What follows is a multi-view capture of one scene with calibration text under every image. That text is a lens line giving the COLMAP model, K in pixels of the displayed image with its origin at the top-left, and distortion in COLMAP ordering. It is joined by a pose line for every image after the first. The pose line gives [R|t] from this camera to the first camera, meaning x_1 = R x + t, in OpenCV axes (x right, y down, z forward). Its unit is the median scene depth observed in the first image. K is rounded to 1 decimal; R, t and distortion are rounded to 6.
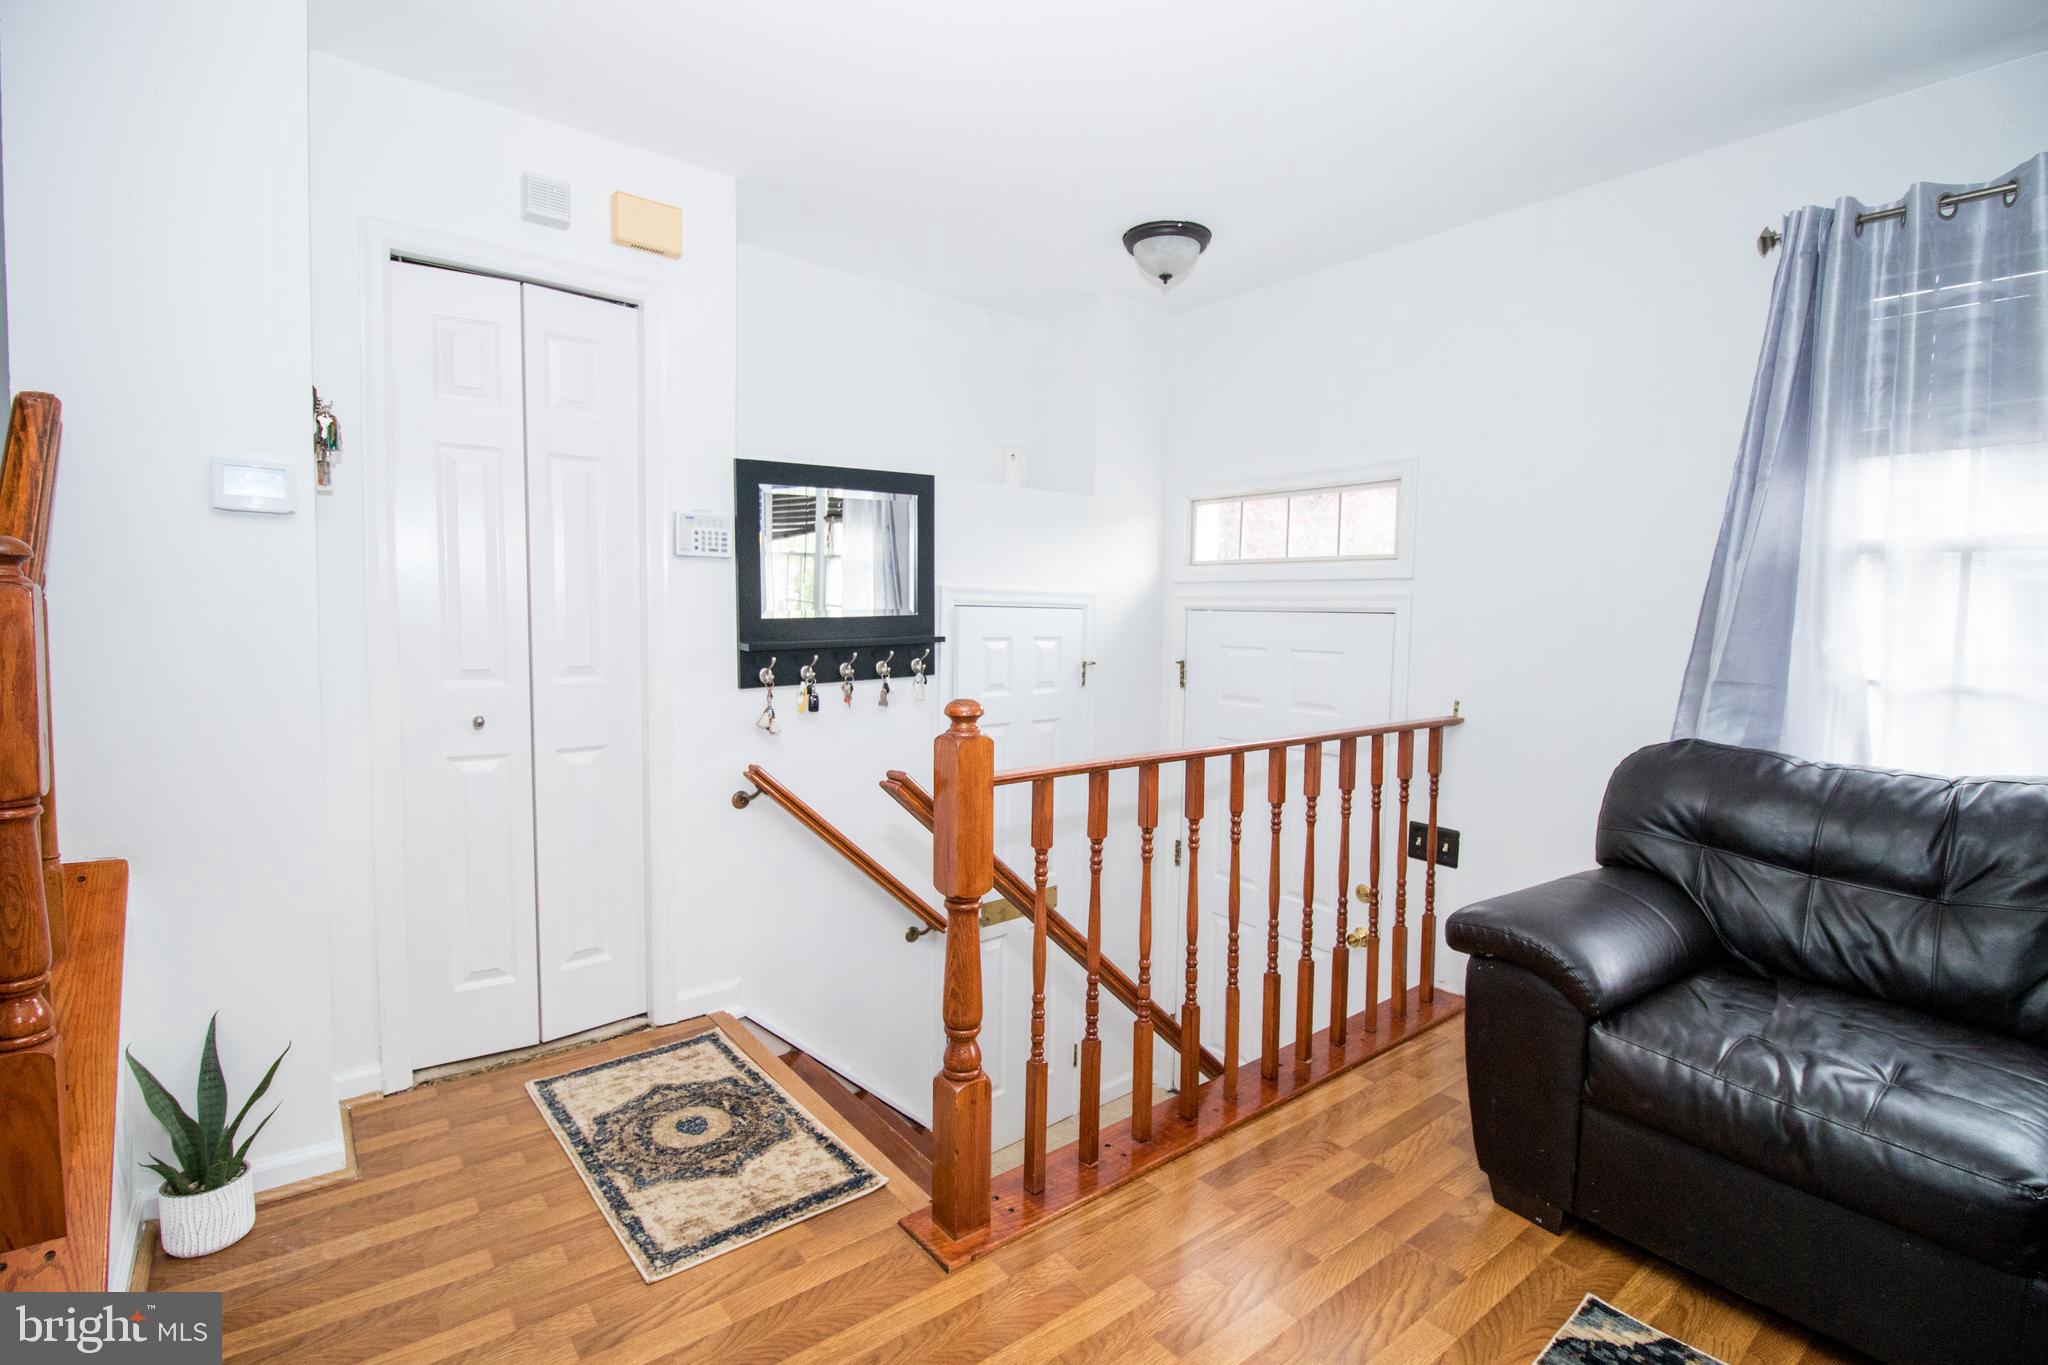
lens RADIAL K [[941.1, 0, 1024.0], [0, 941.1, 682.5], [0, 0, 1]] dist [-0.027579, -0.000320]
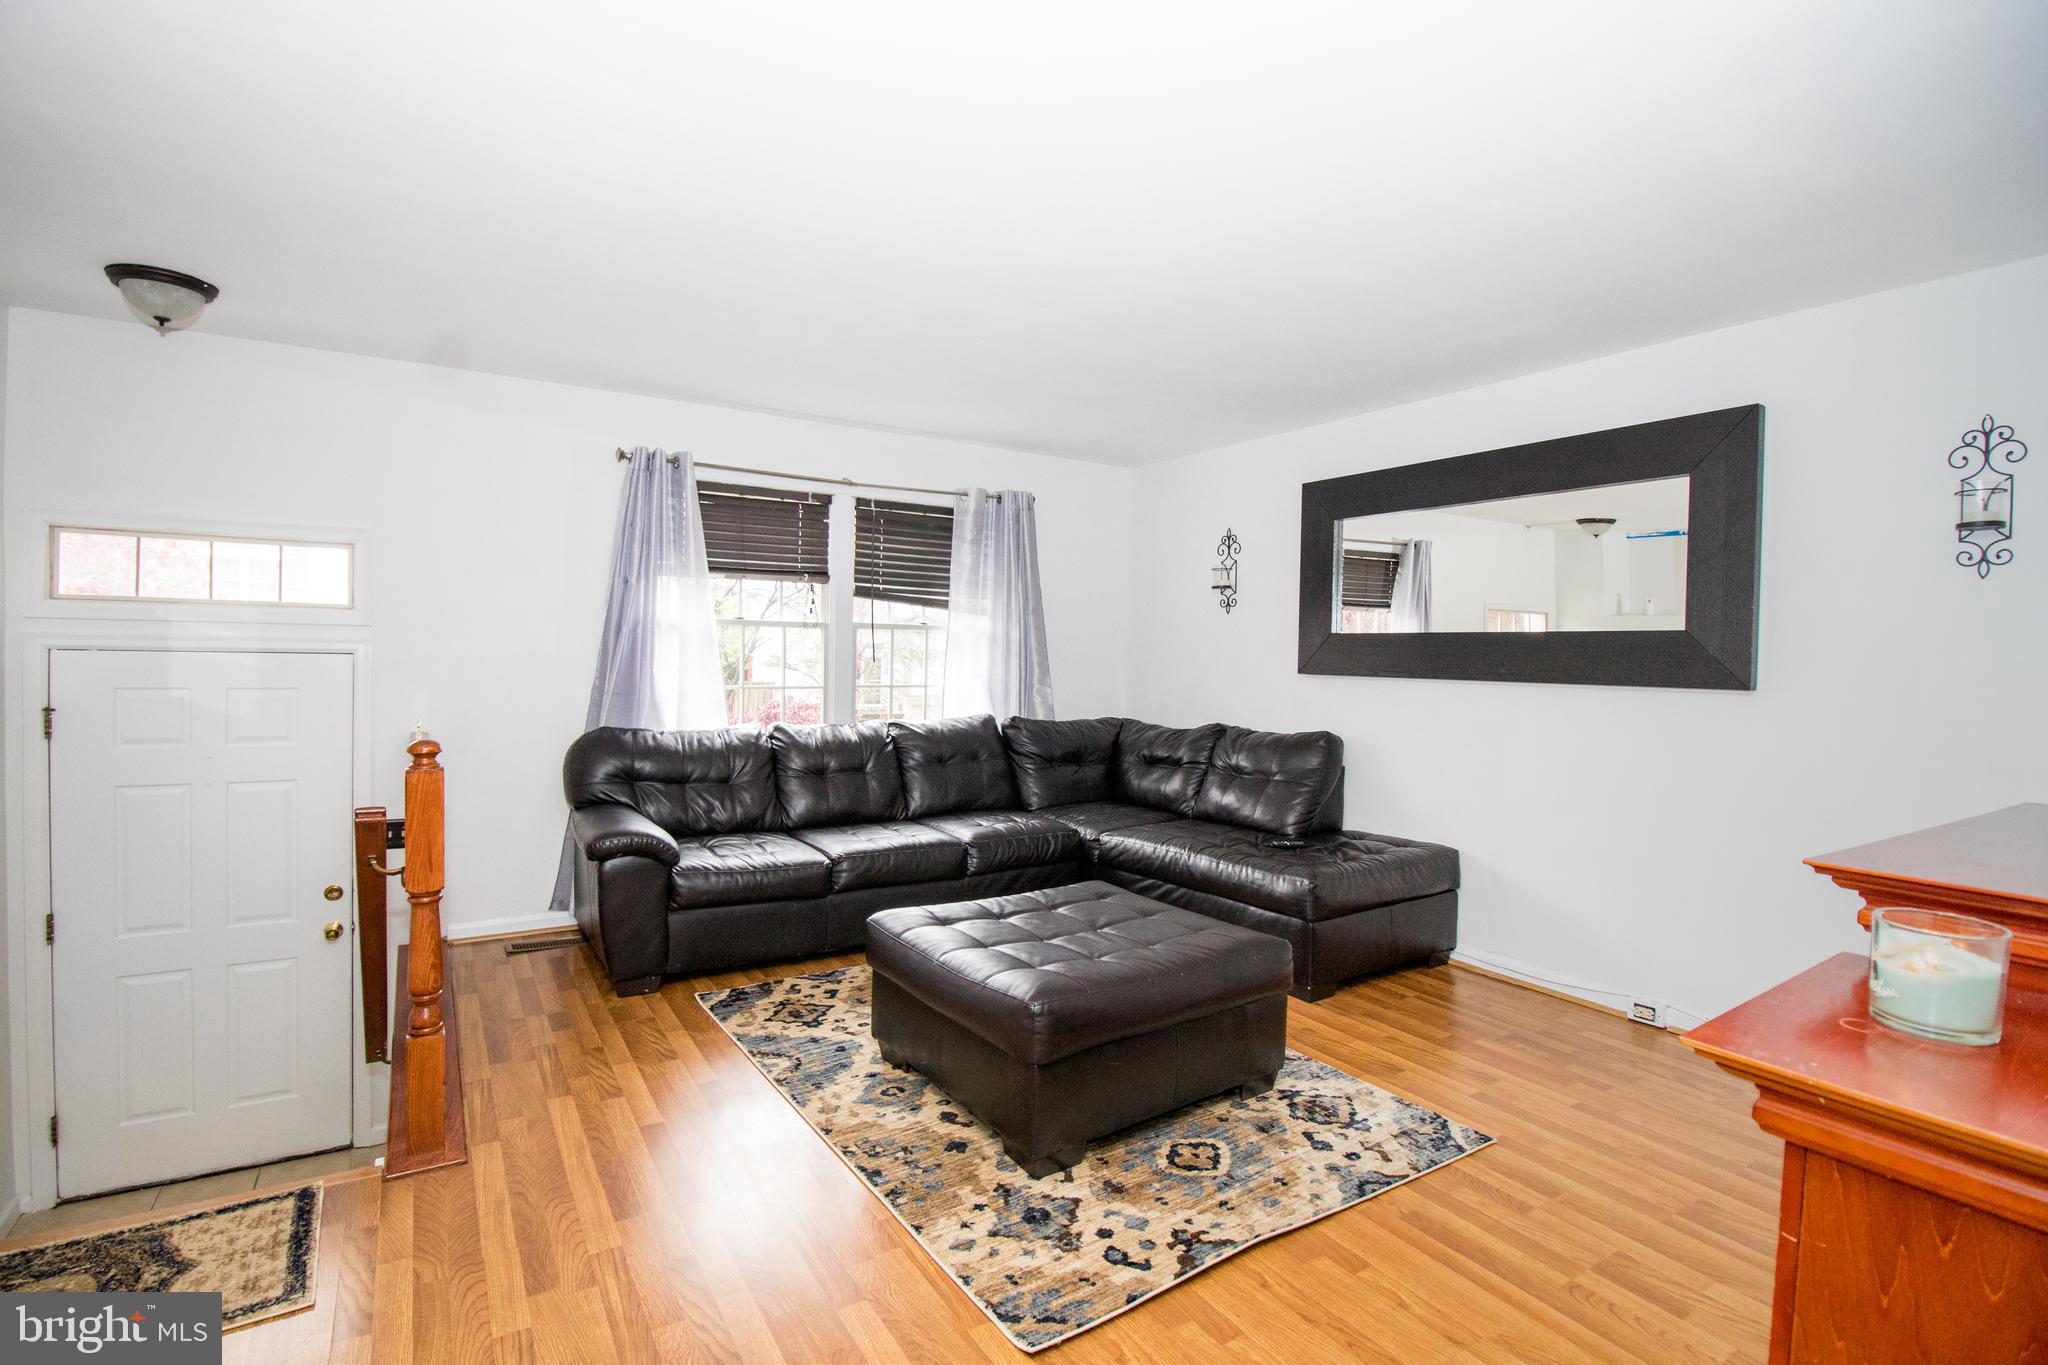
lens RADIAL K [[941.1, 0, 1024.0], [0, 941.1, 682.5], [0, 0, 1]] dist [-0.027579, -0.000320]
pose [[0.098700, -0.049456, 0.993887, -1.012988], [0.054744, 0.997522, 0.044200, -0.059703], [-0.993610, 0.050047, 0.101163, 0.020850]]
